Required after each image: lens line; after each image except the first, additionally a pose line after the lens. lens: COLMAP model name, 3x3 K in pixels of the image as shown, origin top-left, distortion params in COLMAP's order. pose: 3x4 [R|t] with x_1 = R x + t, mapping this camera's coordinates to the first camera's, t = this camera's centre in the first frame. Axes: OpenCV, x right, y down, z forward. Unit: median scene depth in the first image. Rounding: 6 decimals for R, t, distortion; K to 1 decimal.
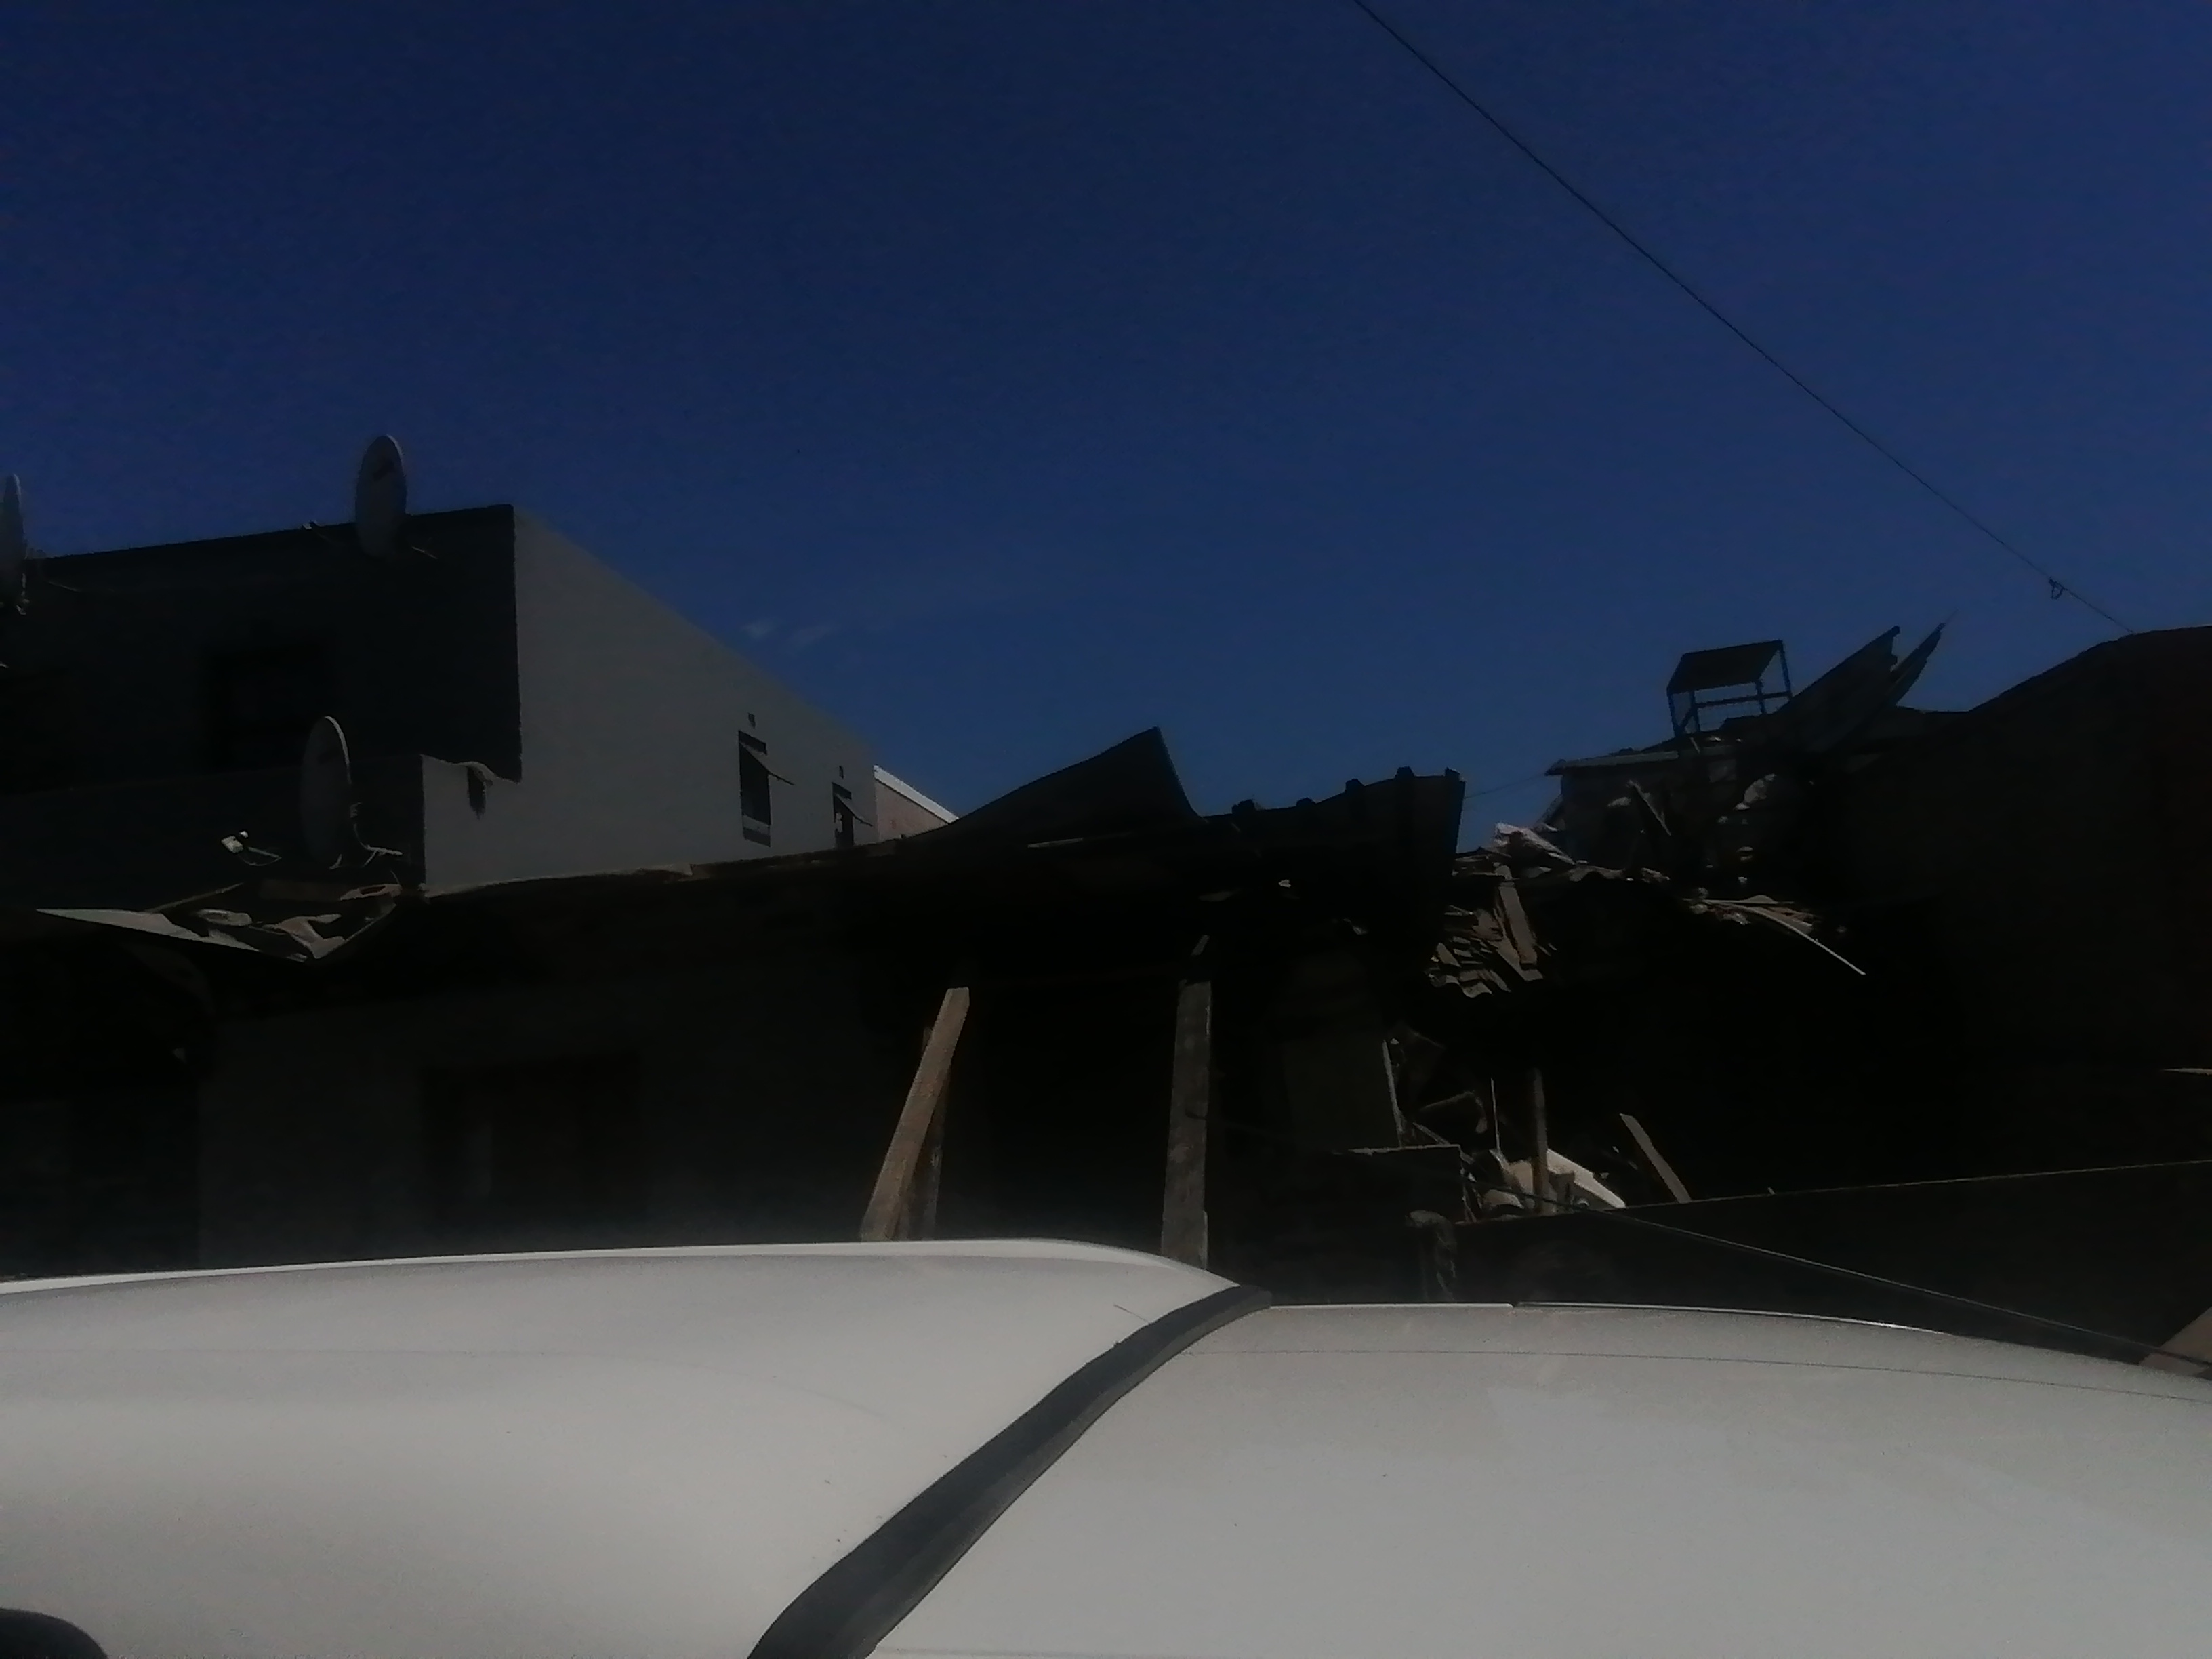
lens RADIAL K [[1570.4, 0, 1106.0], [0, 1570.4, 829.5], [0, 0, 1]] dist [-0.000097, -0.044327]
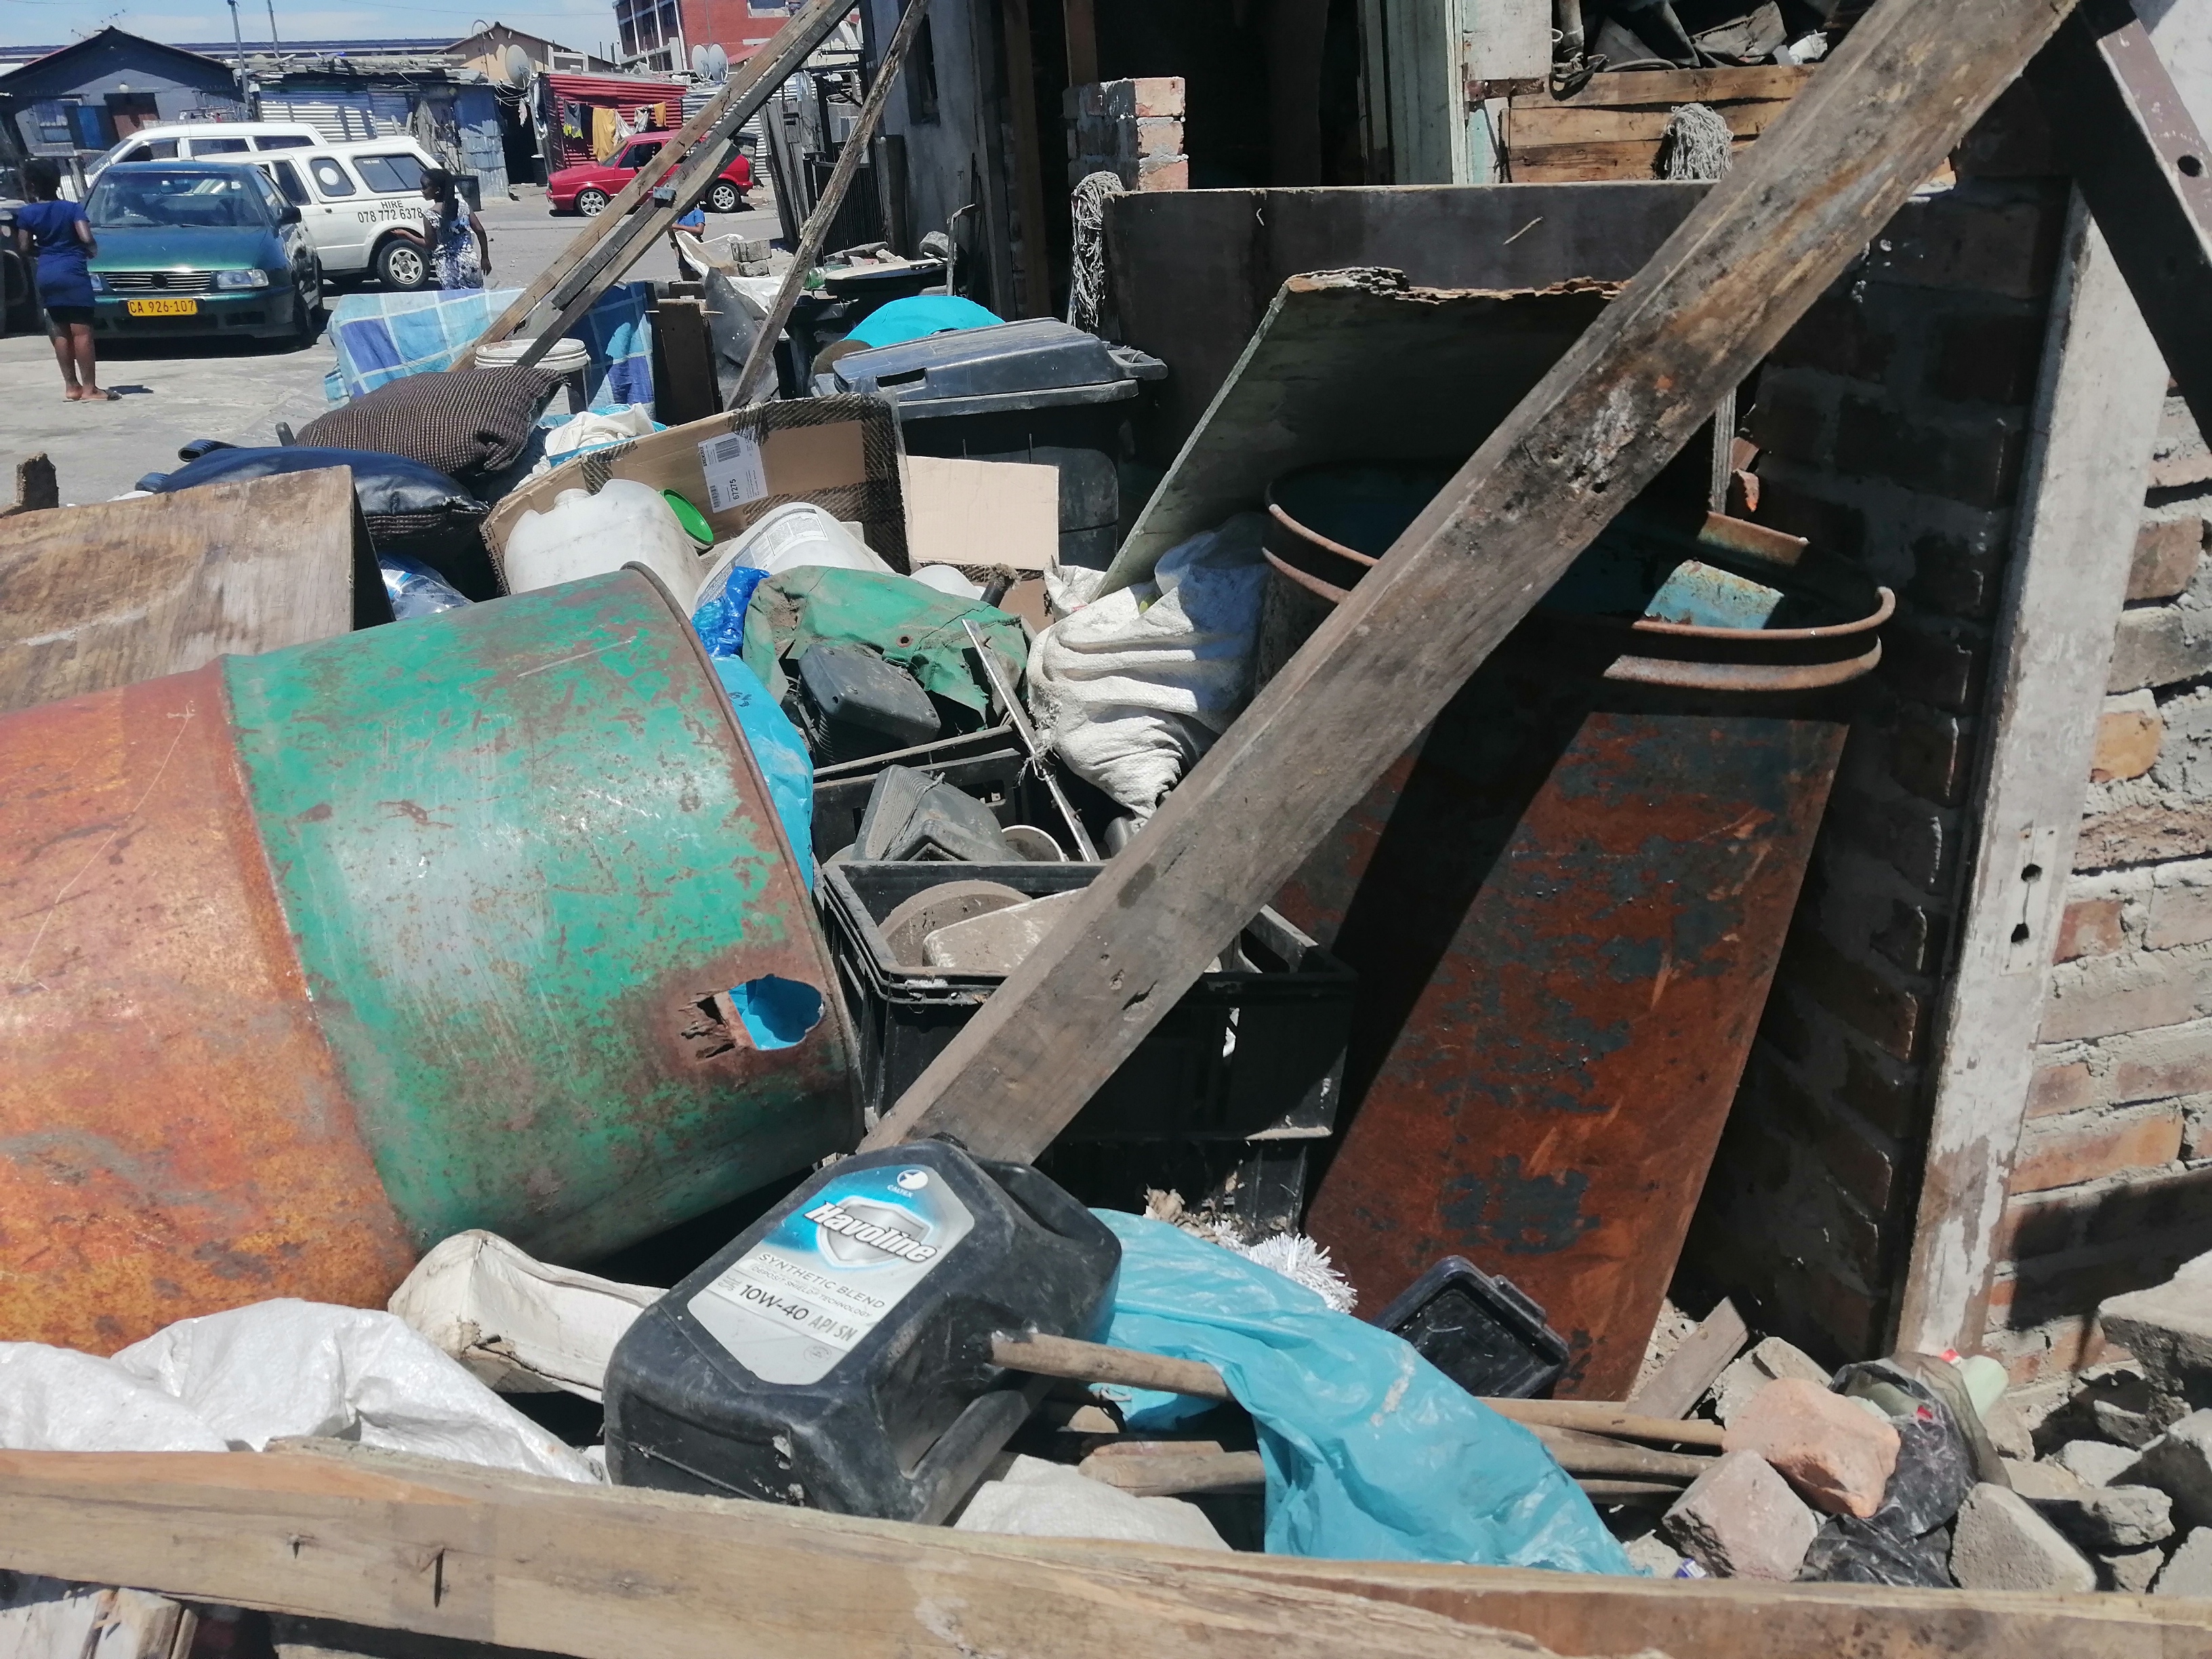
lens RADIAL K [[1670.2, 0, 1106.0], [0, 1670.2, 829.5], [0, 0, 1]] dist [-0.005985, -0.001204]
pose [[0.451756, 0.405483, -0.794670, 0.518302], [0.147229, 0.844646, 0.514681, 0.056443], [0.879909, -0.349509, 0.321875, 0.355740]]
